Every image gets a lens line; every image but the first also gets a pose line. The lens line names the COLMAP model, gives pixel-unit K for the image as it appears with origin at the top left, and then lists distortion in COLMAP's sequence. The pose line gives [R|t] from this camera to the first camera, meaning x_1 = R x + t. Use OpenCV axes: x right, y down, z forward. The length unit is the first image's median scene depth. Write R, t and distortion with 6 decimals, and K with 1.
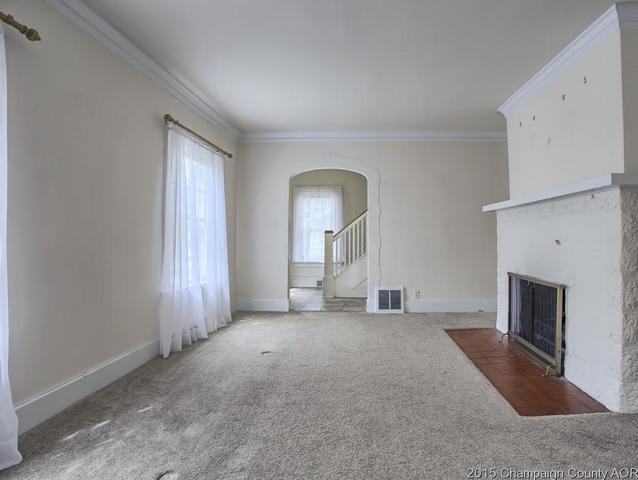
lens RADIAL K [[354.9, 0, 322.7], [0, 354.9, 239.6], [0, 0, 1]] dist [-0.065297, -0.000152]
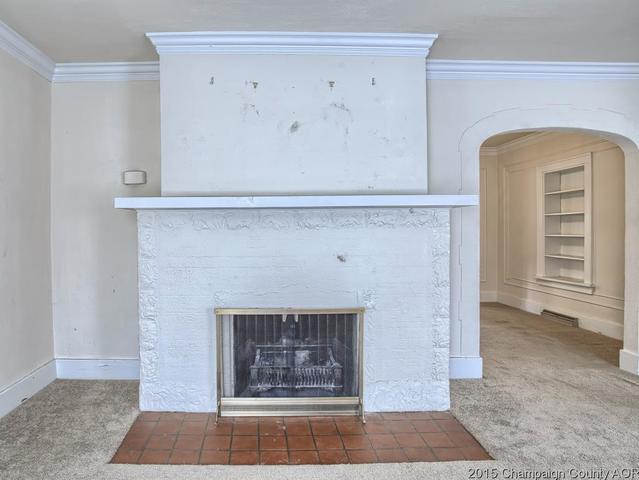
lens RADIAL K [[437.0, 0, 319.5], [0, 437.0, 240.0], [0, 0, 1]] dist [-0.005629, -0.000905]
pose [[-0.107155, -0.002305, 0.994240, -0.323636], [0.022632, 0.999733, 0.004757, -0.039947], [-0.993985, 0.023011, -0.107074, 1.048502]]
